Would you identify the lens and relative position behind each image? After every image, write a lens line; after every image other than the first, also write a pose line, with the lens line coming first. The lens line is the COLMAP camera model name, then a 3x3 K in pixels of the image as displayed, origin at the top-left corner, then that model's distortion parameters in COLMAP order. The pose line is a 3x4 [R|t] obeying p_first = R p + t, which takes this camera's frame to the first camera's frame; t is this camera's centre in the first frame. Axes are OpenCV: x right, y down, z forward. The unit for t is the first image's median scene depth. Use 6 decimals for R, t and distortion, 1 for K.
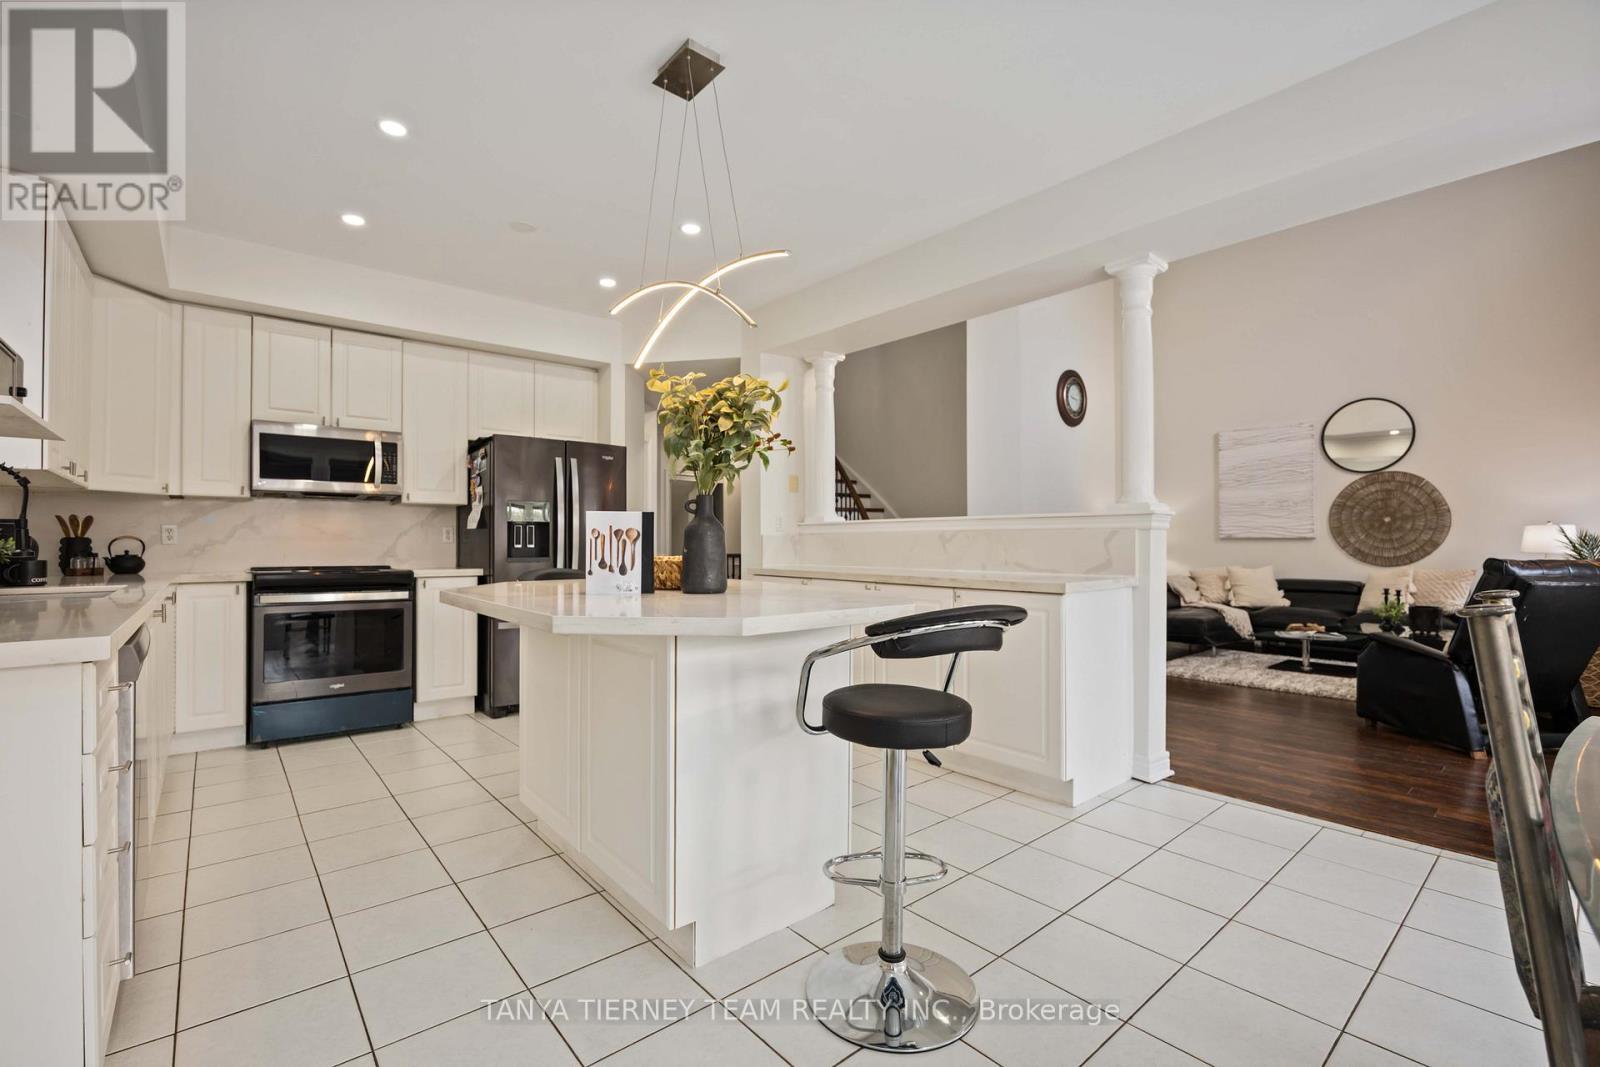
lens RADIAL K [[696.1, 0, 794.2], [0, 696.1, 536.5], [0, 0, 1]] dist [-0.014224, -0.000156]
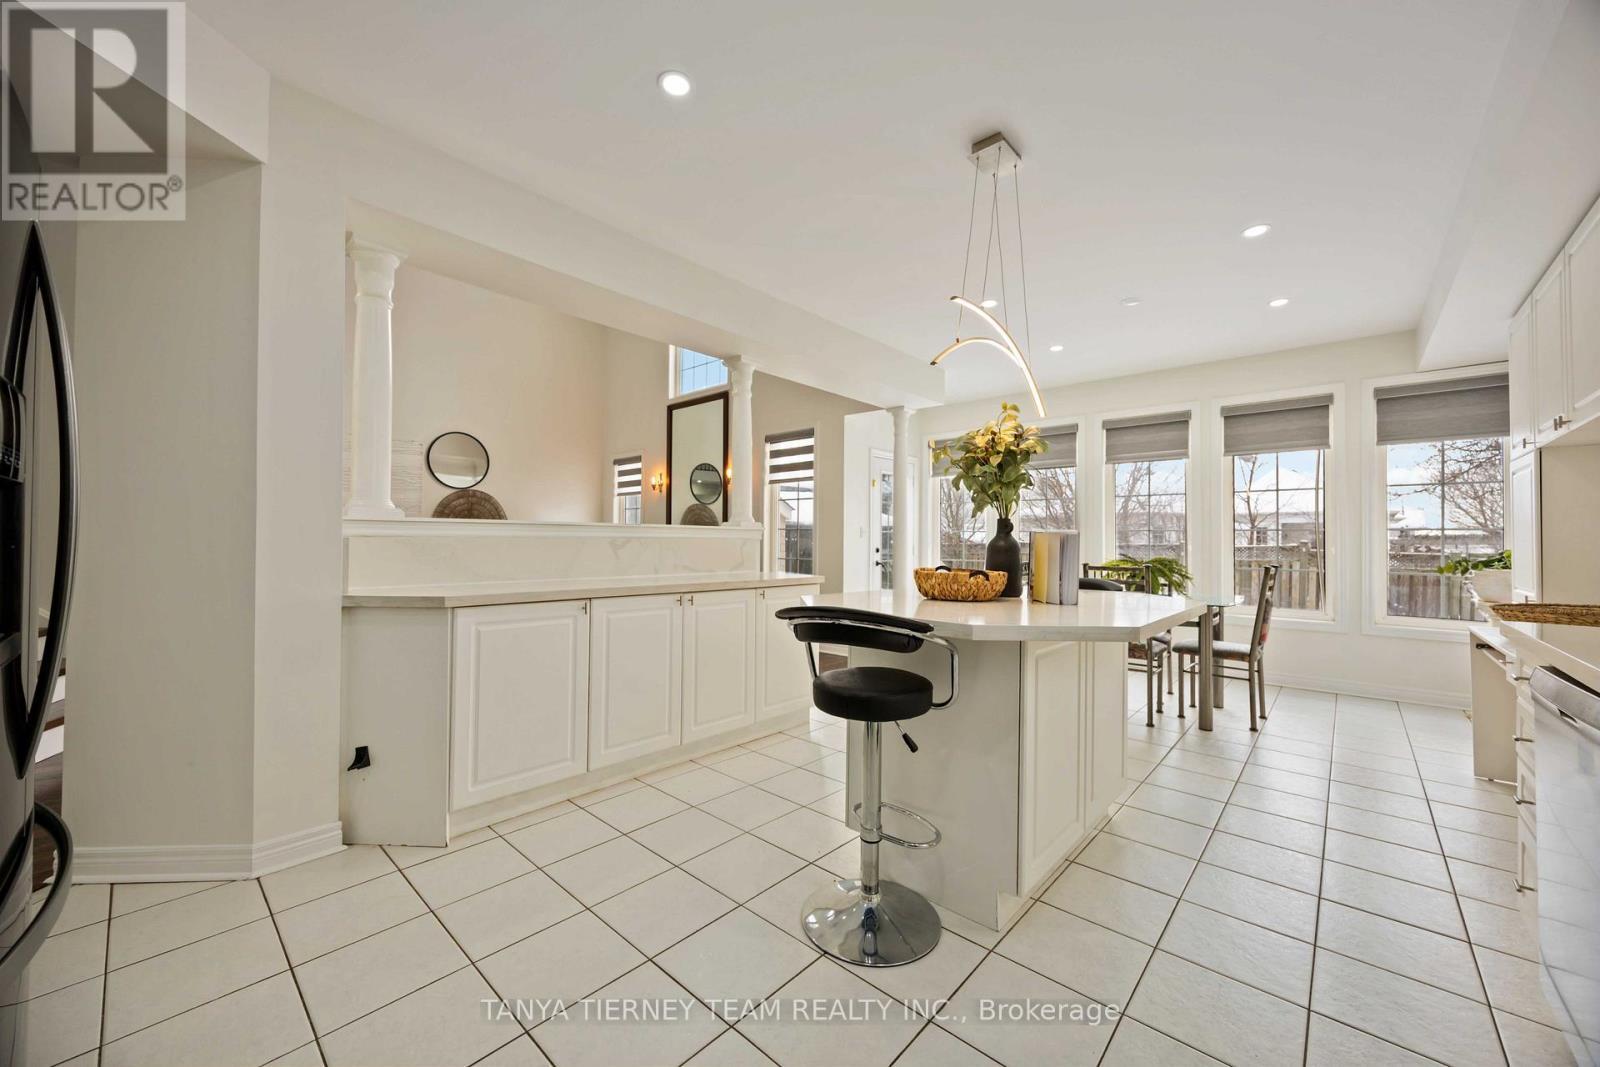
lens RADIAL K [[606.0, 0, 796.4], [0, 606.0, 531.9], [0, 0, 1]] dist [-0.002830, 0.000787]
pose [[-0.132054, 0.013513, 0.991150, -0.657948], [-0.017009, 0.999729, -0.015896, -0.005387], [-0.991097, -0.018957, -0.131788, 0.859314]]
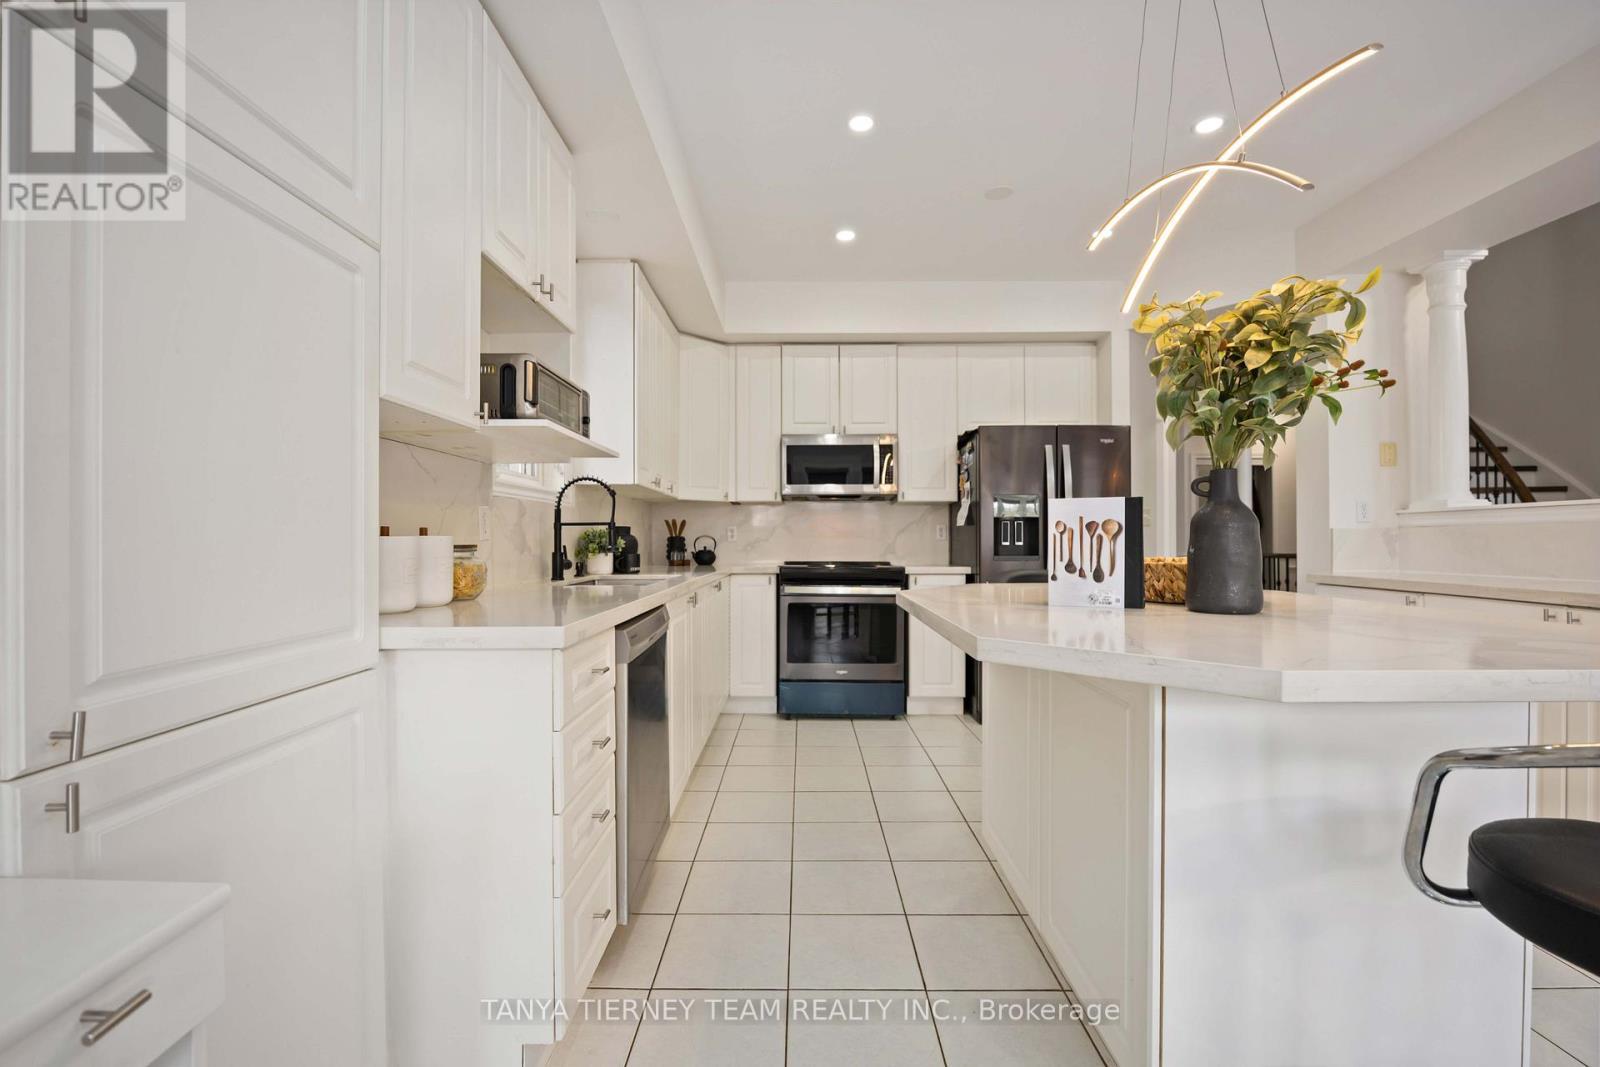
lens RADIAL K [[696.1, 0, 796.3], [0, 696.1, 537.2], [0, 0, 1]] dist [-0.014224, -0.000156]
pose [[0.758798, -0.004595, -0.651309, -0.002654], [0.007731, 0.999968, 0.001952, 0.001599], [0.651280, -0.006517, 0.758810, 0.119501]]
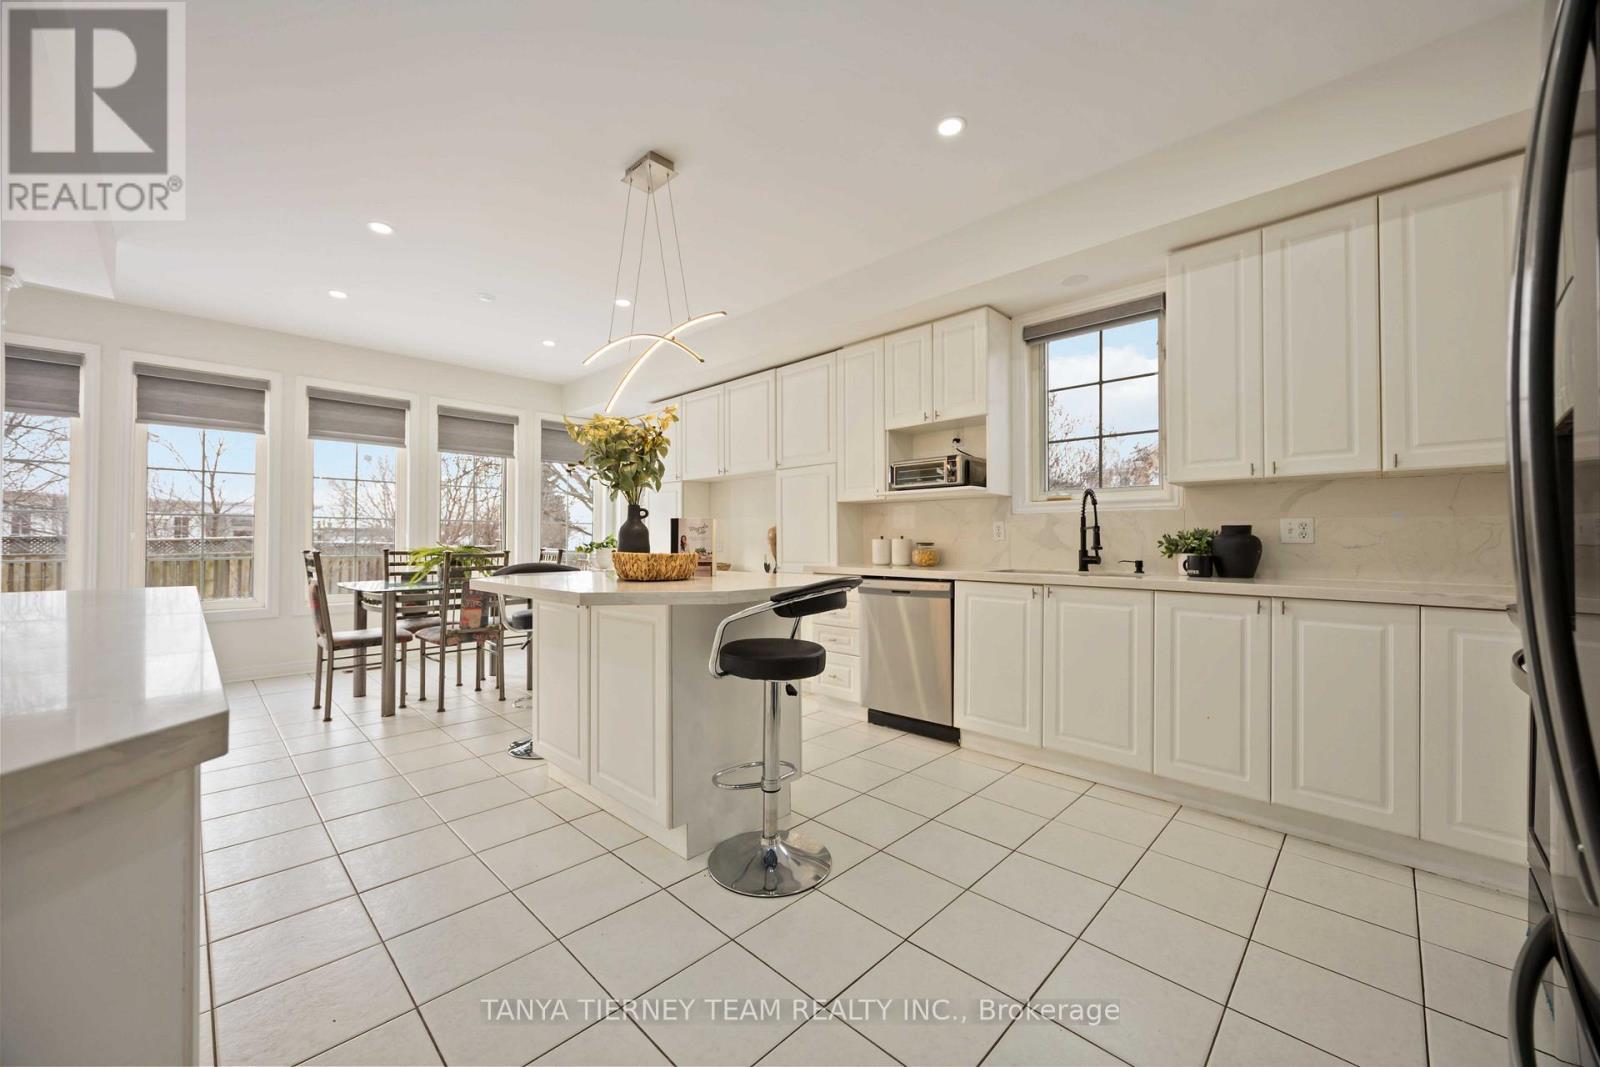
lens RADIAL K [[606.0, 0, 803.2], [0, 606.0, 539.0], [0, 0, 1]] dist [-0.002830, 0.000787]
pose [[-0.994392, -0.003283, -0.105703, -0.188005], [-0.002329, 0.999955, -0.009149, 0.009572], [0.105729, -0.008852, -0.994356, 1.254363]]
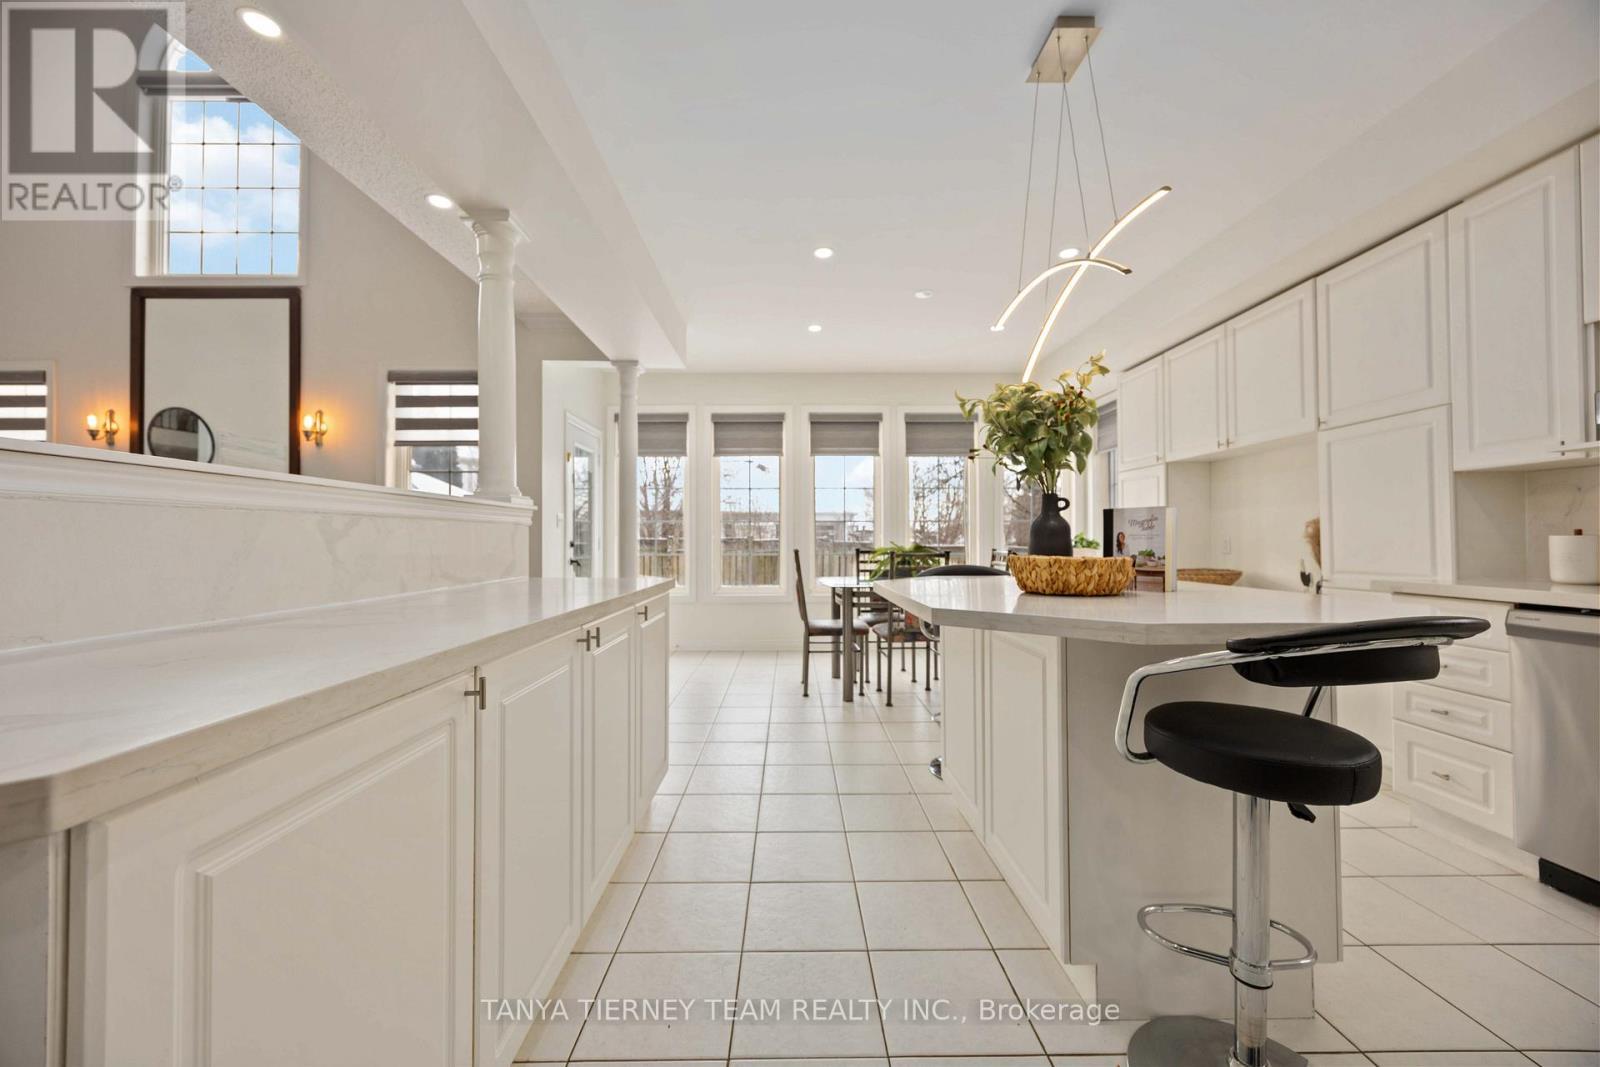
lens RADIAL K [[606.0, 0, 796.1], [0, 606.0, 534.1], [0, 0, 1]] dist [-0.002830, 0.000787]
pose [[-0.772486, 0.006215, 0.635002, -0.233321], [-0.003350, 0.999898, -0.013861, 0.008625], [-0.635023, -0.012835, -0.772386, 1.102552]]
